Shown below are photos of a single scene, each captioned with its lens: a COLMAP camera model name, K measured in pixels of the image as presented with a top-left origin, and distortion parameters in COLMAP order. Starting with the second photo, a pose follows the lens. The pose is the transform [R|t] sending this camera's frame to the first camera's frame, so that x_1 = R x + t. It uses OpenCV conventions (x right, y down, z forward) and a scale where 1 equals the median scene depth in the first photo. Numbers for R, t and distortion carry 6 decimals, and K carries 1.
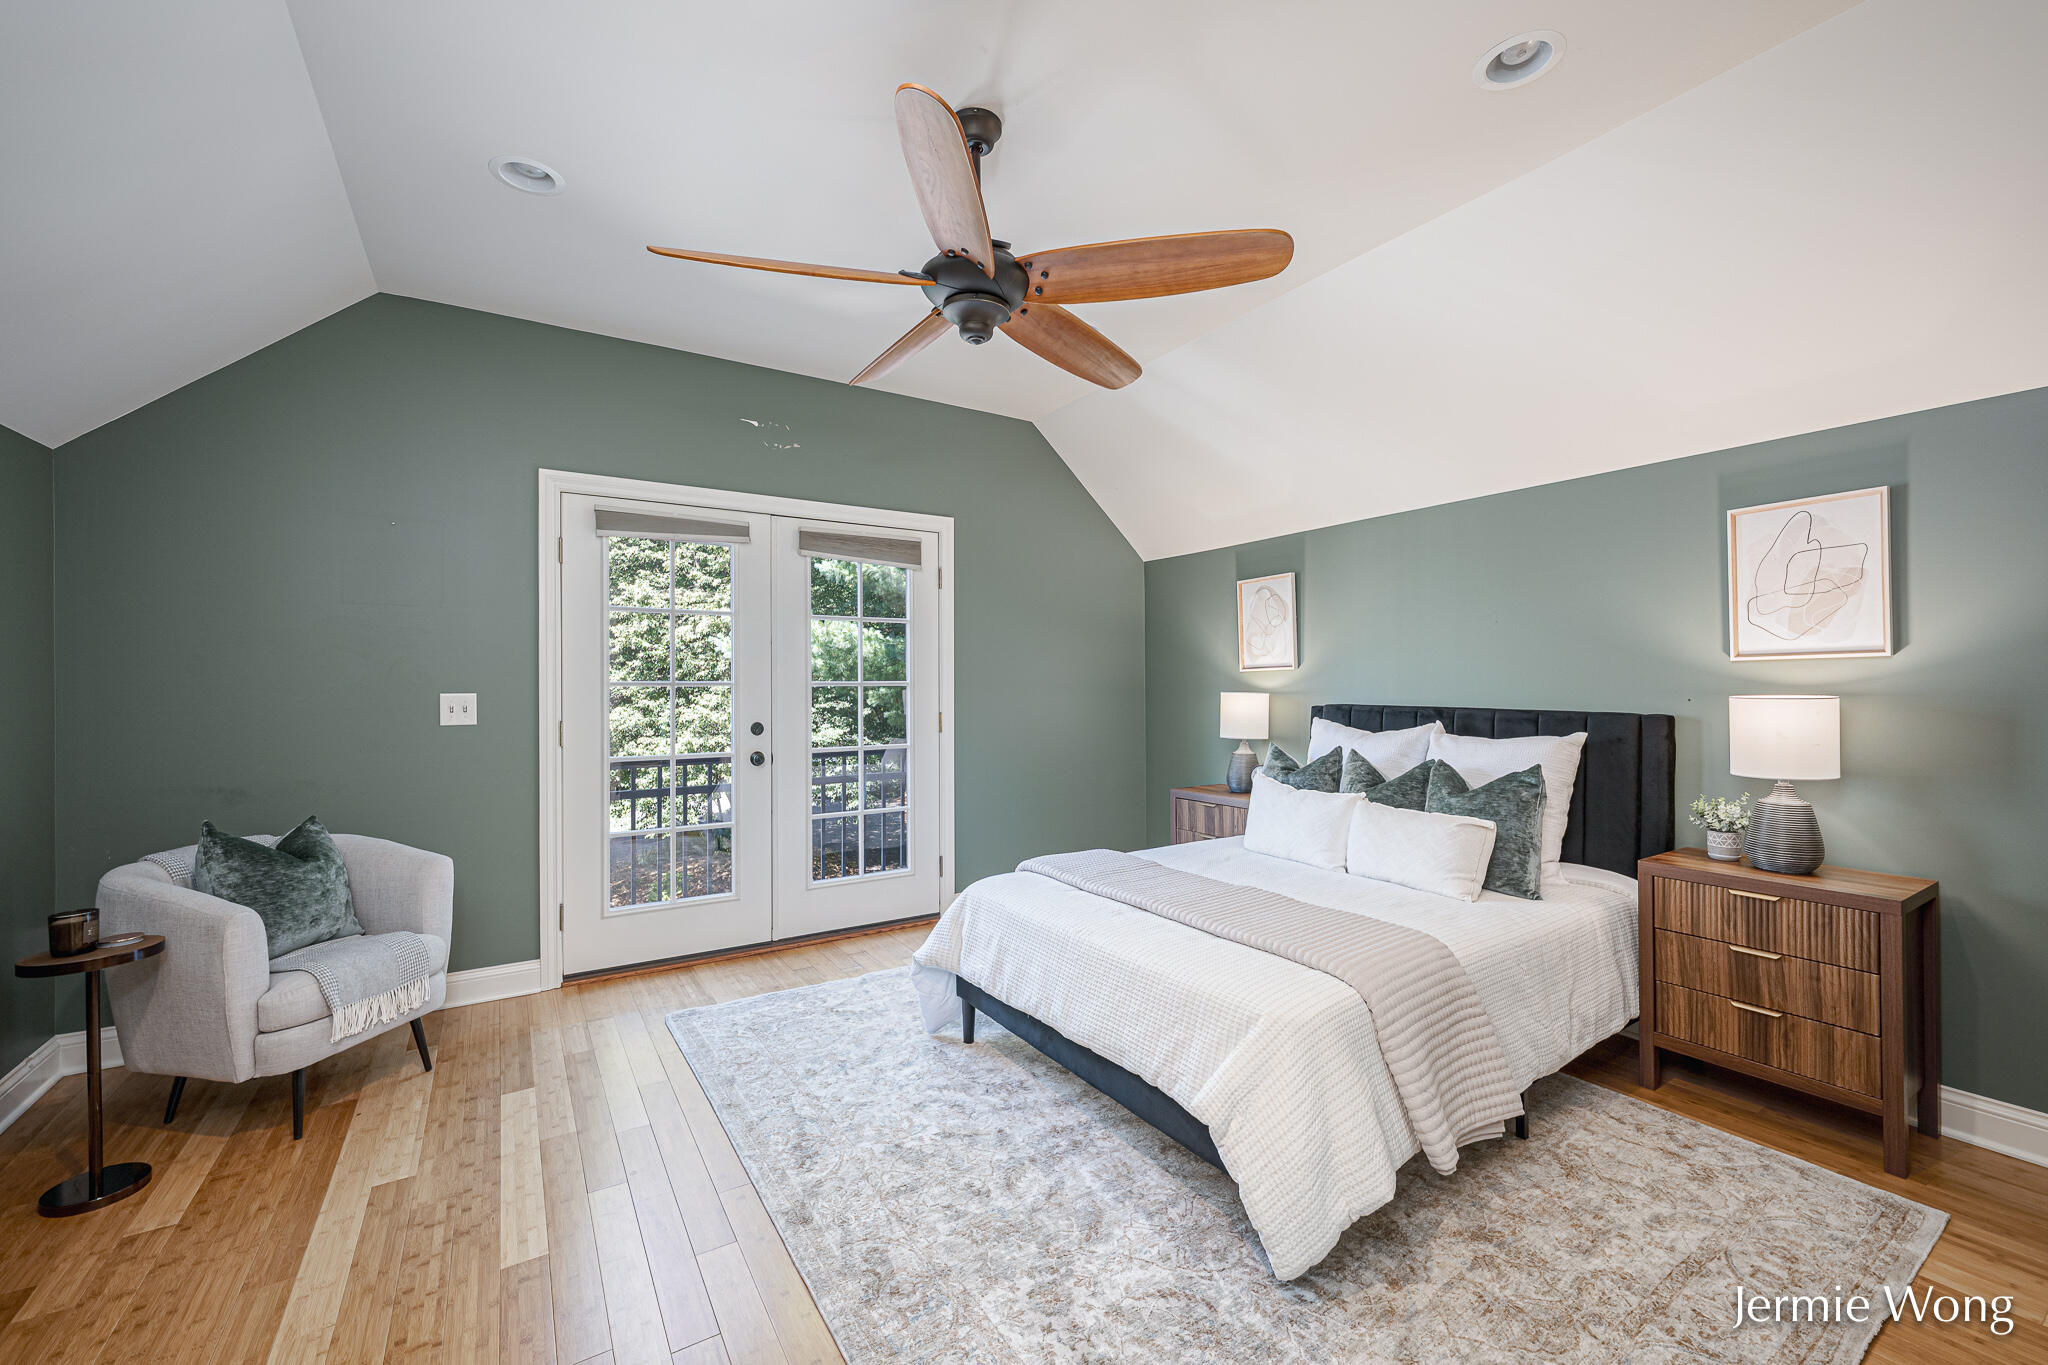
lens RADIAL K [[812.8, 0, 1024.0], [0, 812.8, 682.5], [0, 0, 1]] dist [0.002333, 0.000187]
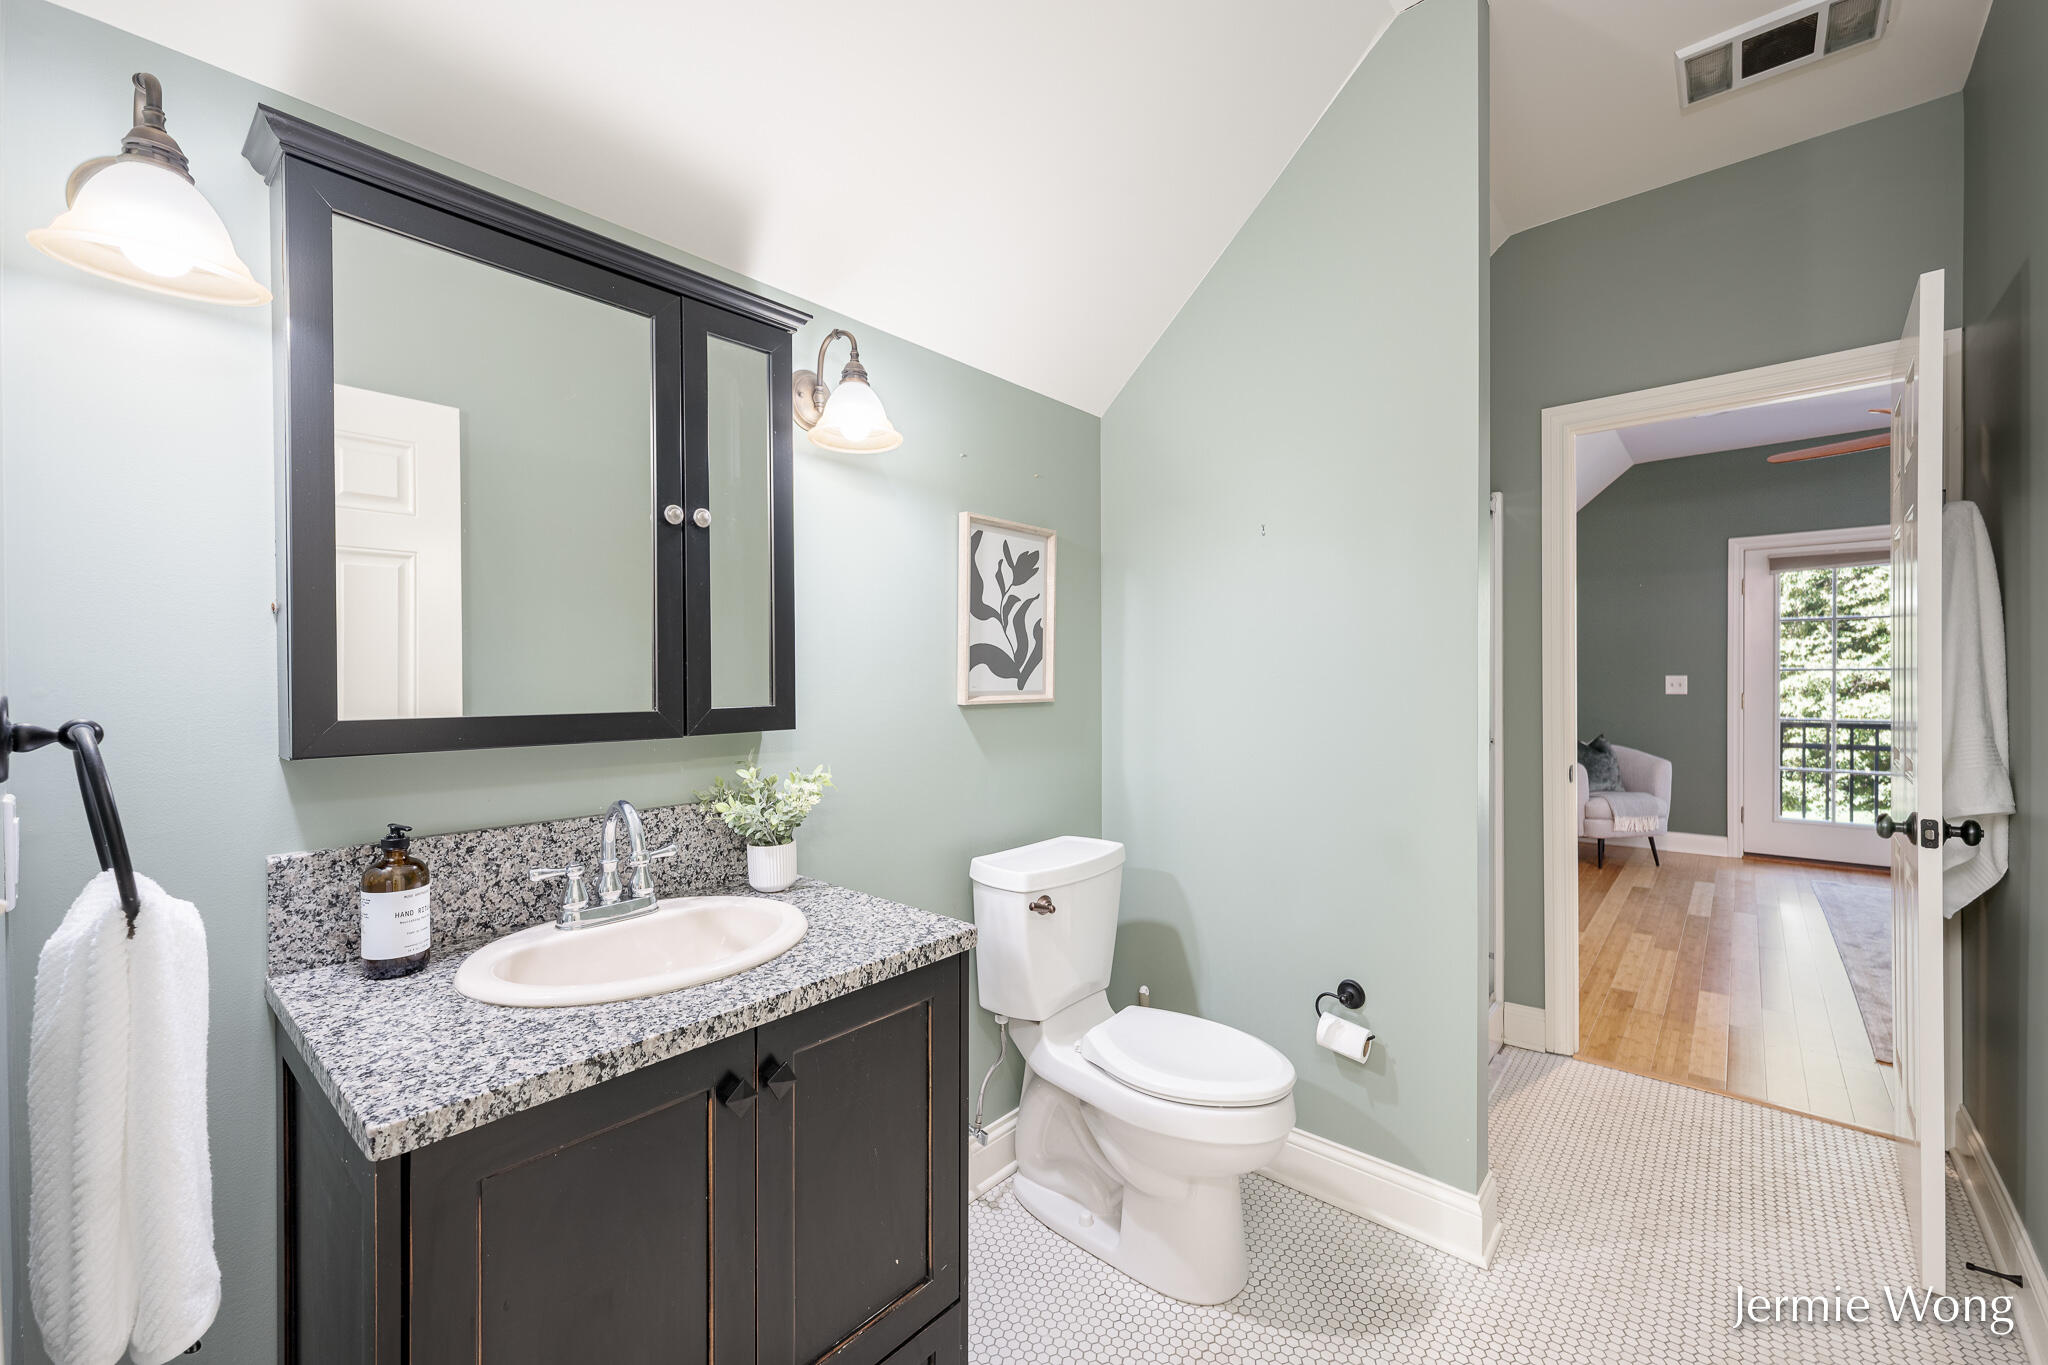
lens RADIAL K [[831.8, 0, 1024.0], [0, 831.8, 682.5], [0, 0, 1]] dist [0.003019, 0.000216]
pose [[0.284057, 0.011896, -0.958734, 0.585207], [0.005250, 0.999889, 0.013962, -0.004403], [0.958793, -0.009000, 0.283963, -0.800055]]
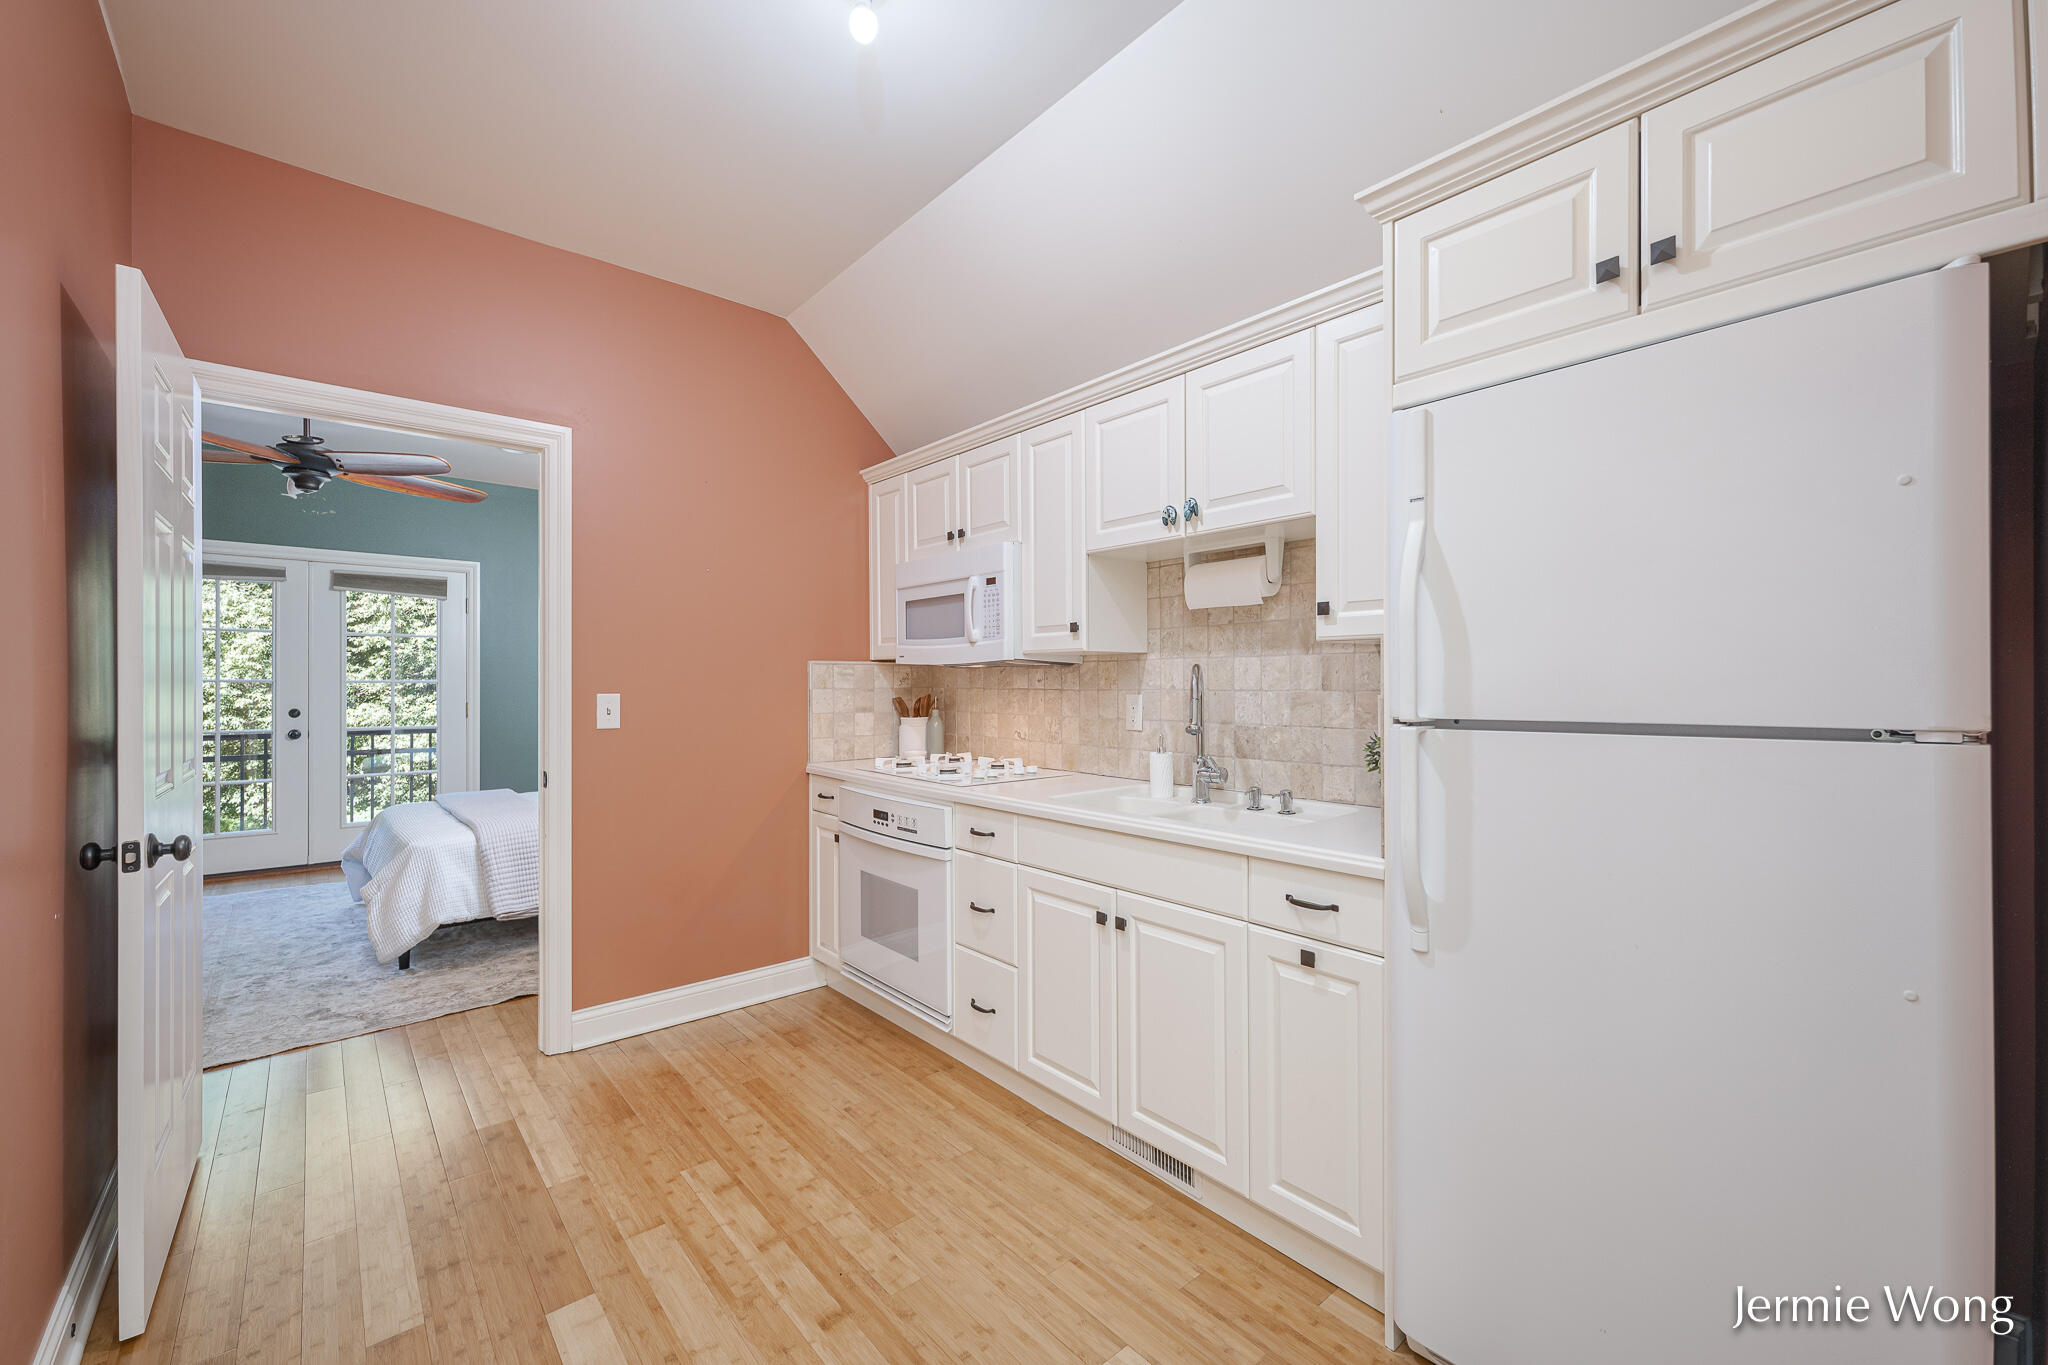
lens RADIAL K [[812.8, 0, 1024.0], [0, 812.8, 682.5], [0, 0, 1]] dist [0.002333, 0.000187]
pose [[0.989132, 0.004530, 0.146959, 0.732862], [-0.004615, 0.999989, 0.000234, -0.002886], [-0.146956, -0.000910, 0.989143, -0.595442]]
